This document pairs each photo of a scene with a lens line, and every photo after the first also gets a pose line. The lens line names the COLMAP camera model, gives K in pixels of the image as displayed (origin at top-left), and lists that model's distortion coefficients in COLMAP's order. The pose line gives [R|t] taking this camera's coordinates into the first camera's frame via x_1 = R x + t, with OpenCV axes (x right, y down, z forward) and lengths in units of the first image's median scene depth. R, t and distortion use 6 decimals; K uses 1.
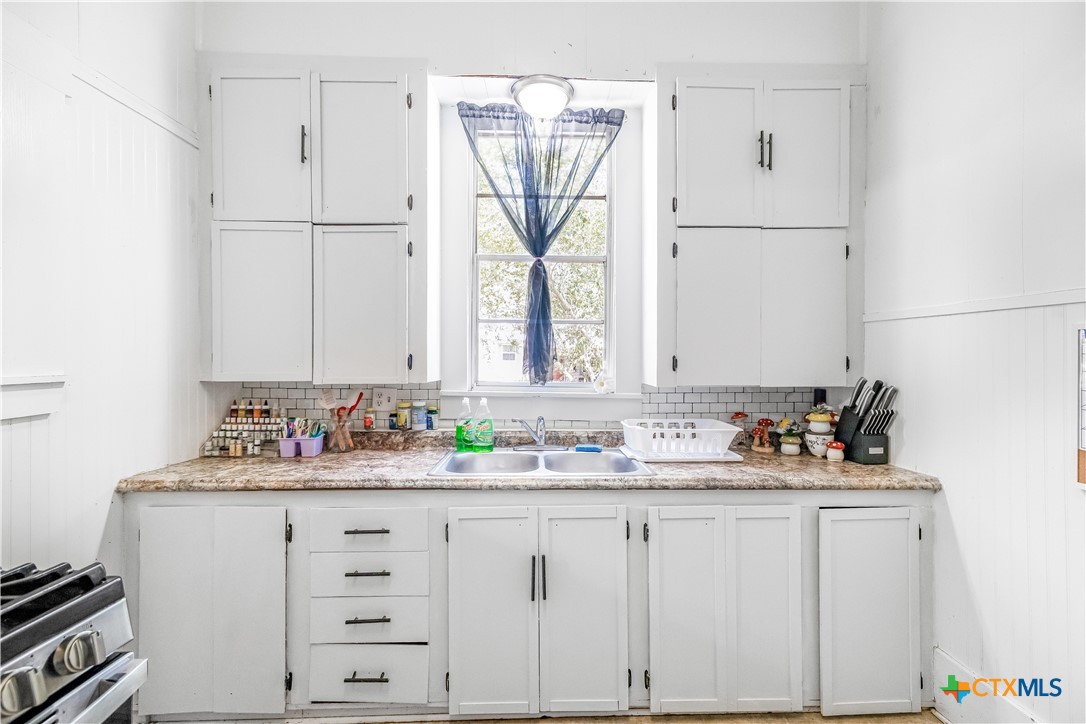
lens RADIAL K [[488.9, 0, 543.8], [0, 488.9, 357.0], [0, 0, 1]] dist [0.008369, 0.000050]
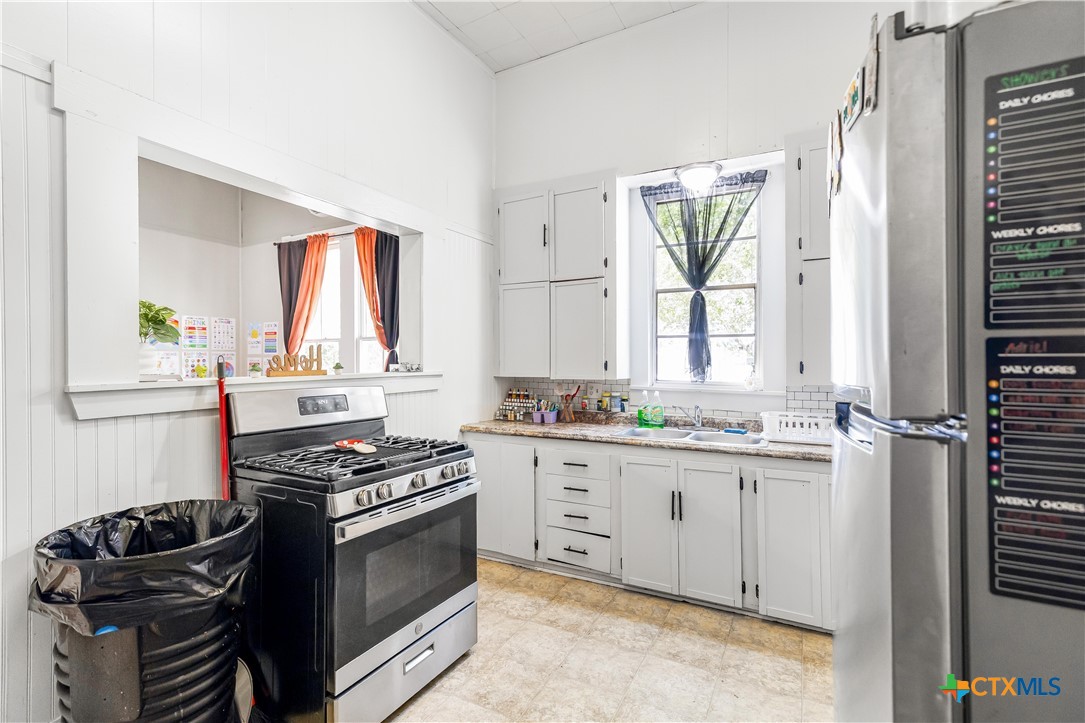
lens RADIAL K [[488.5, 0, 534.3], [0, 488.5, 362.2], [0, 0, 1]] dist [0.008369, 0.000050]
pose [[0.869290, -0.001375, -0.494301, 0.284023], [0.001988, 0.999998, 0.000713, -0.002513], [0.494299, -0.001602, 0.869291, -0.438918]]
